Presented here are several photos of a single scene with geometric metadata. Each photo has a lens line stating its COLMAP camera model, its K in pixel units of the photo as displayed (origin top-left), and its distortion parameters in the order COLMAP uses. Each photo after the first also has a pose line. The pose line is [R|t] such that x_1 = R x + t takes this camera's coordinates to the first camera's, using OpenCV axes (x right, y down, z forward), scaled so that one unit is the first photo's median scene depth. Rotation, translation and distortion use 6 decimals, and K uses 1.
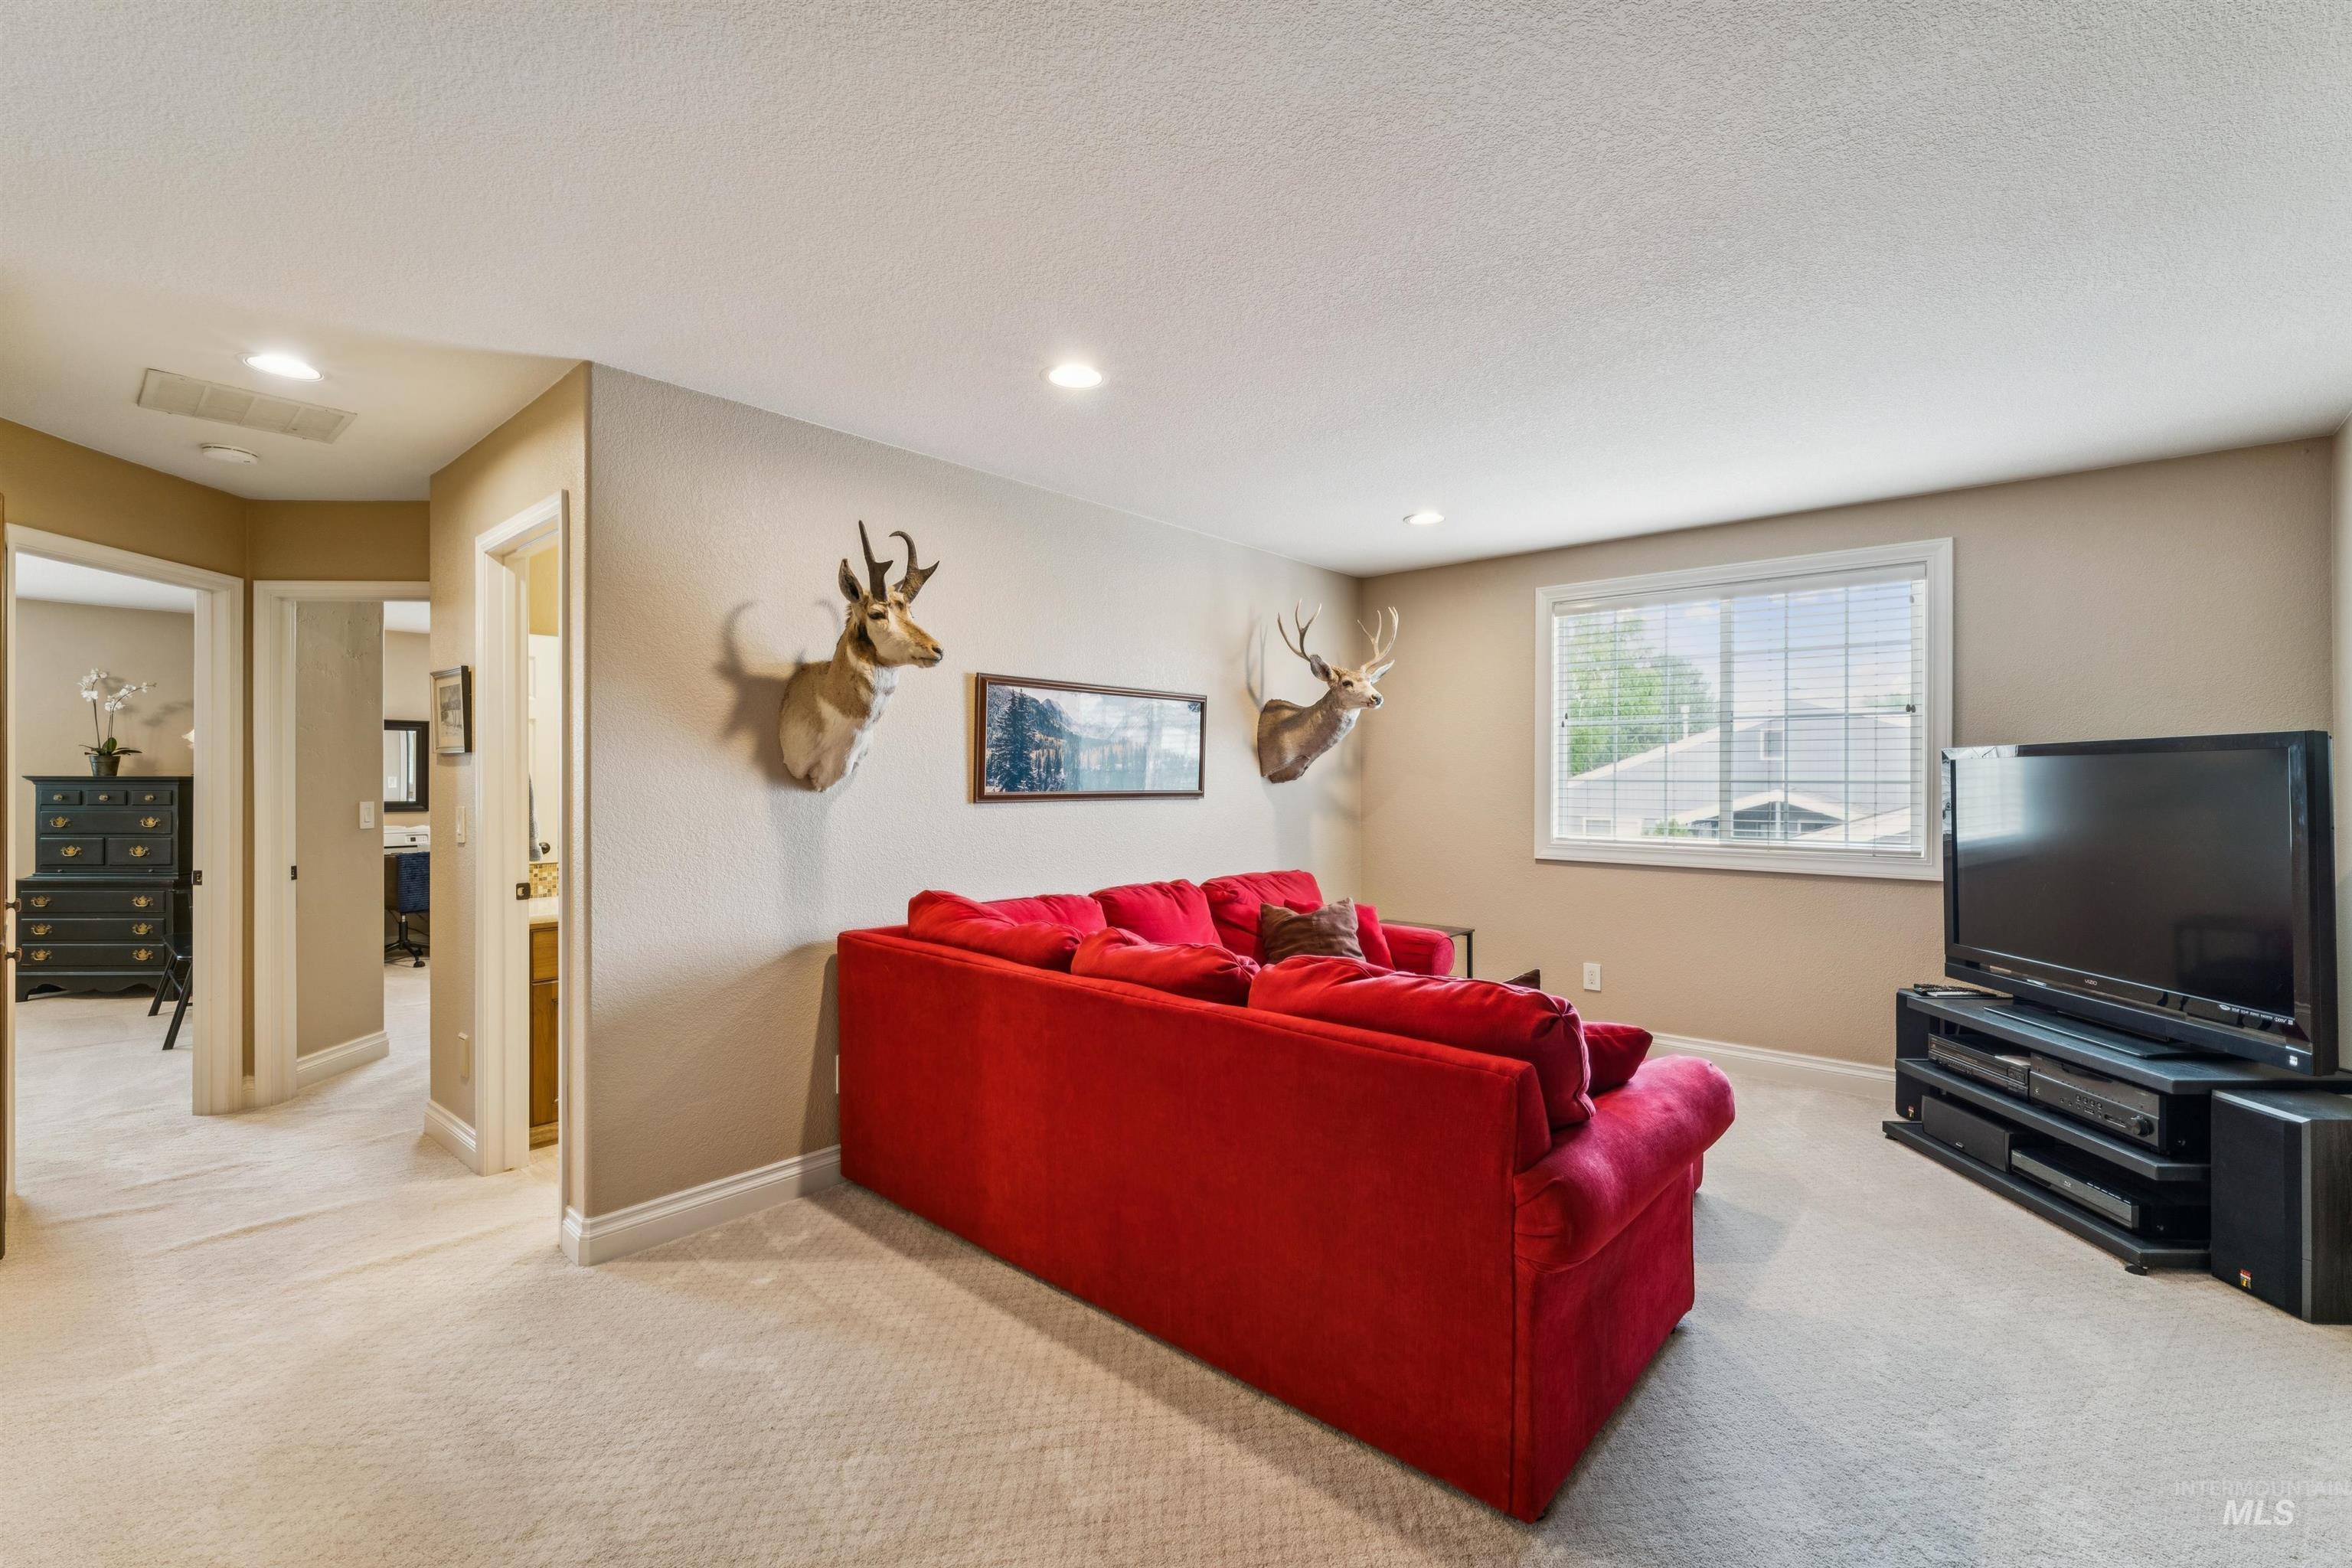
lens RADIAL K [[1022.7, 0, 1188.7], [0, 1022.7, 783.9], [0, 0, 1]] dist [-0.000021, -0.000250]
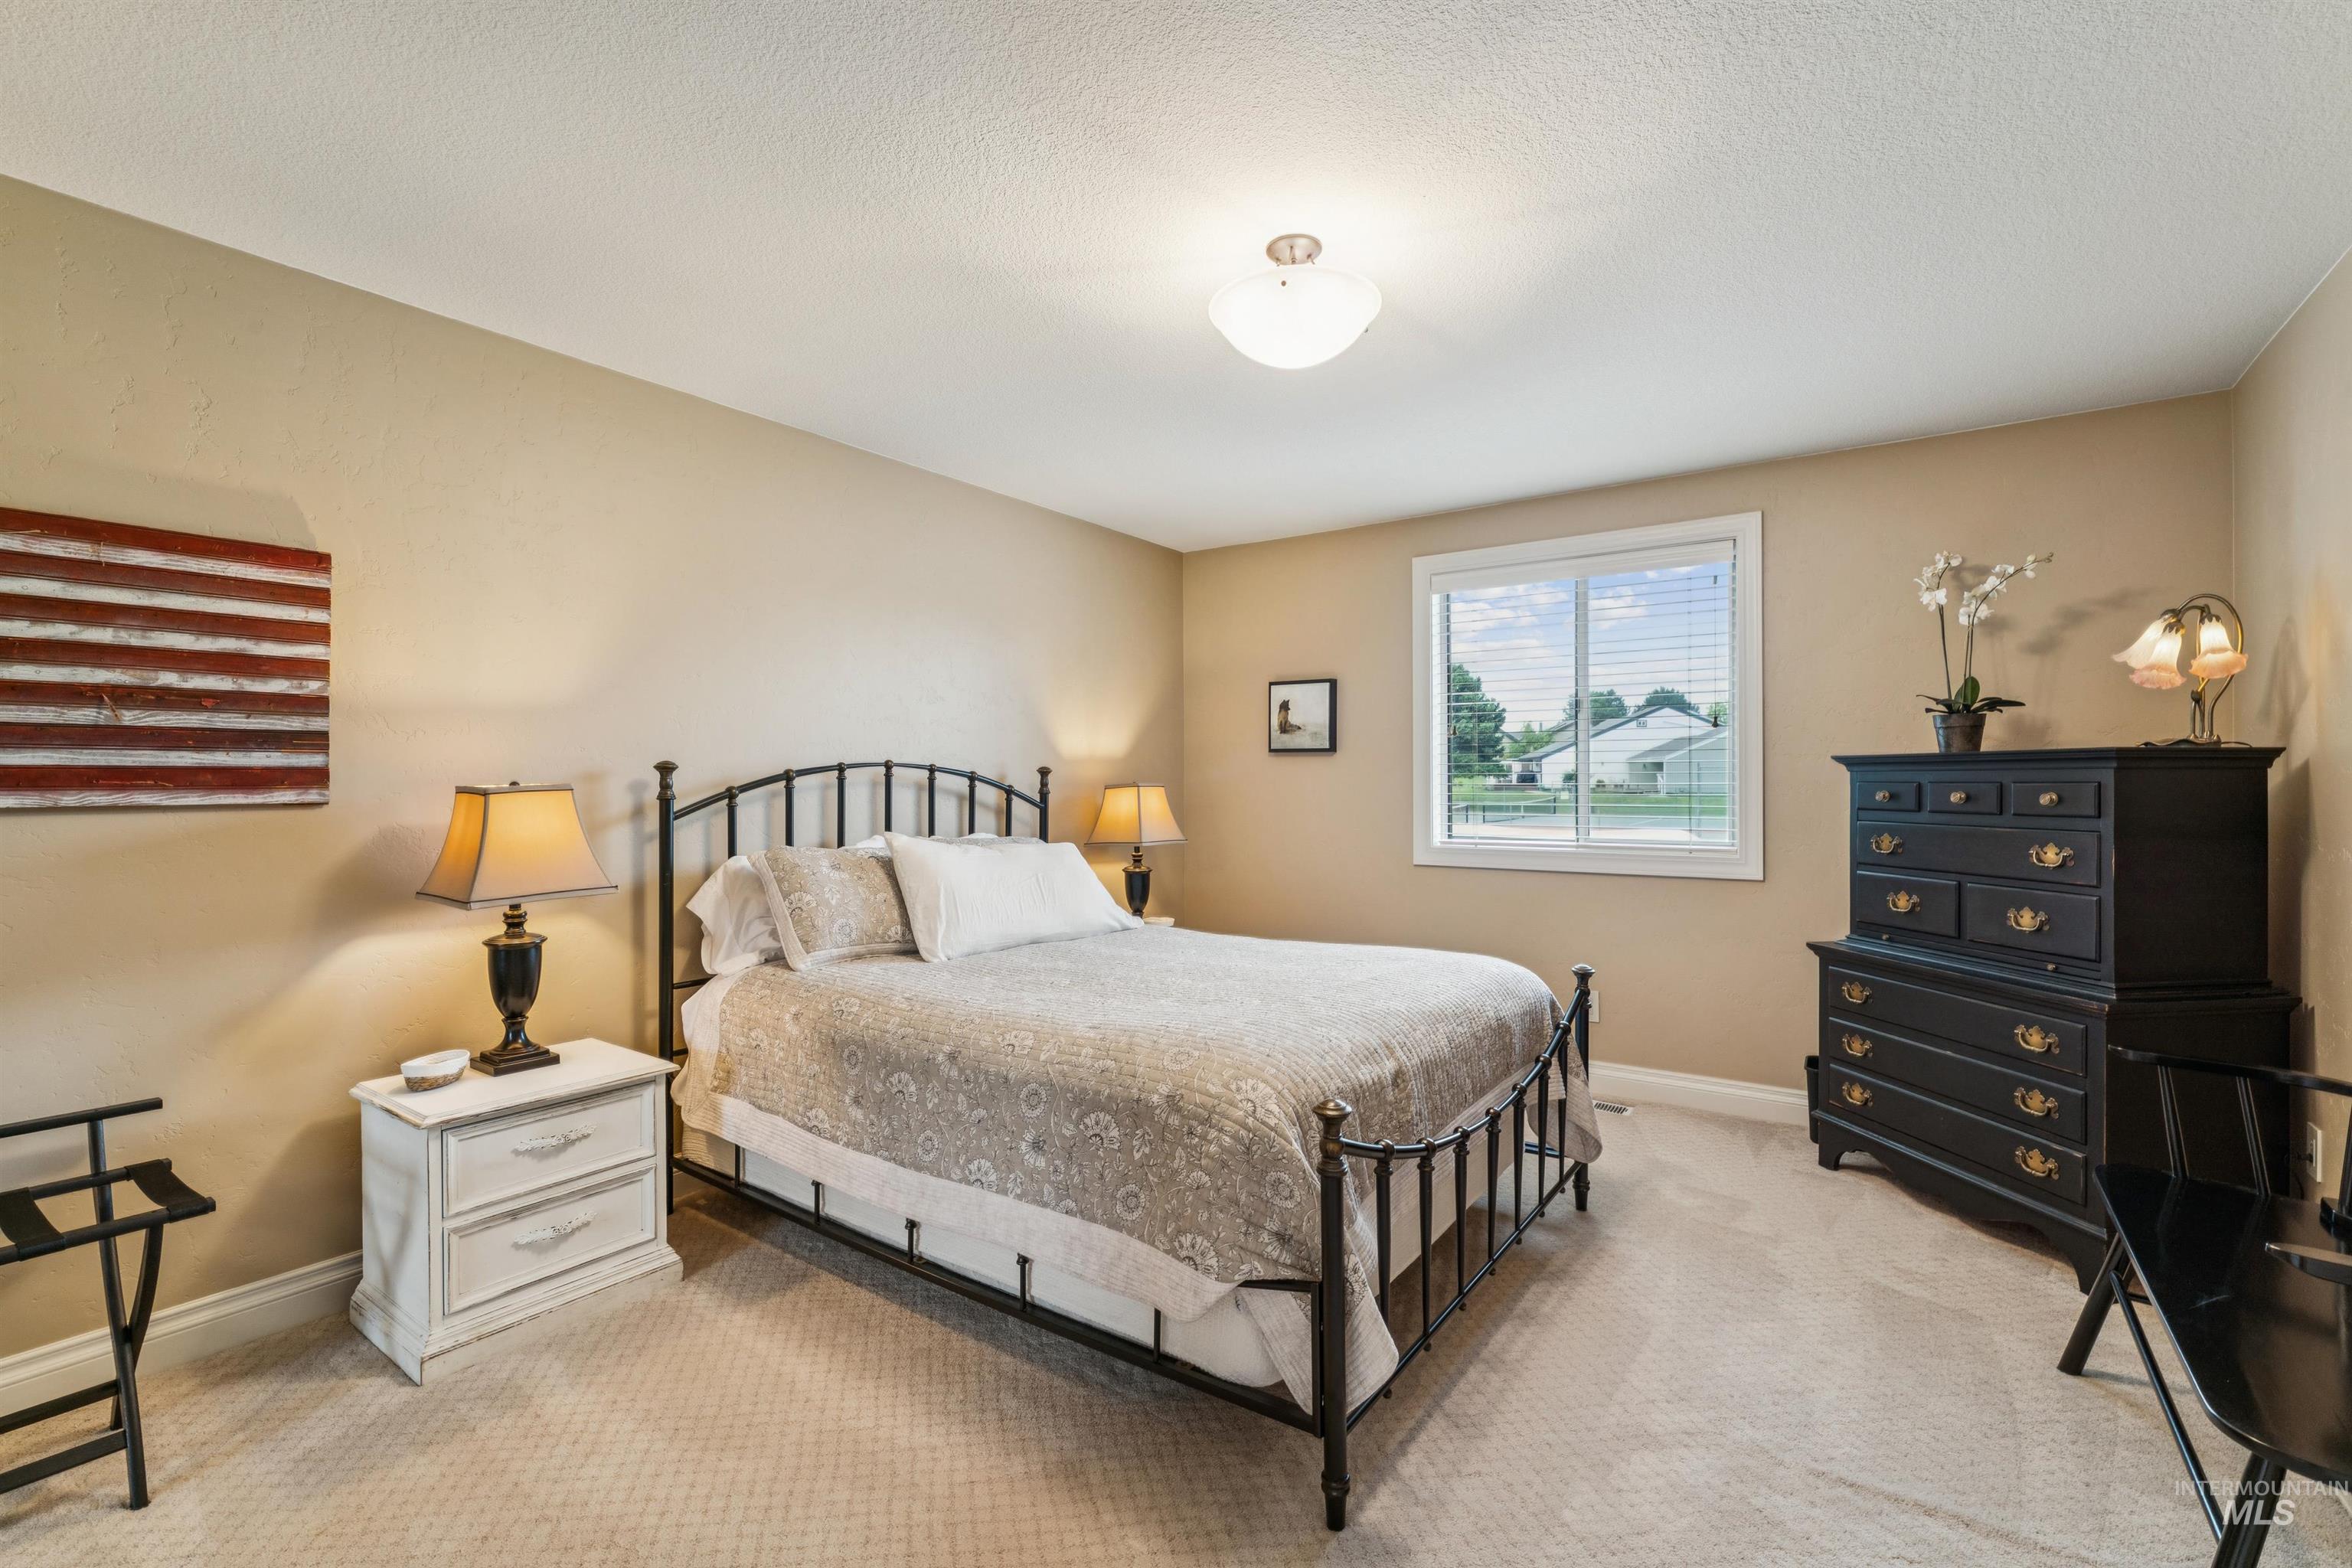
lens RADIAL K [[1022.7, 0, 1188.2], [0, 1022.7, 783.5], [0, 0, 1]] dist [-0.000021, -0.000250]
pose [[0.112764, 0.001856, -0.993620, -0.622676], [0.005702, 0.999981, 0.002515, 0.003709], [0.993605, -0.005949, 0.112752, 0.584739]]
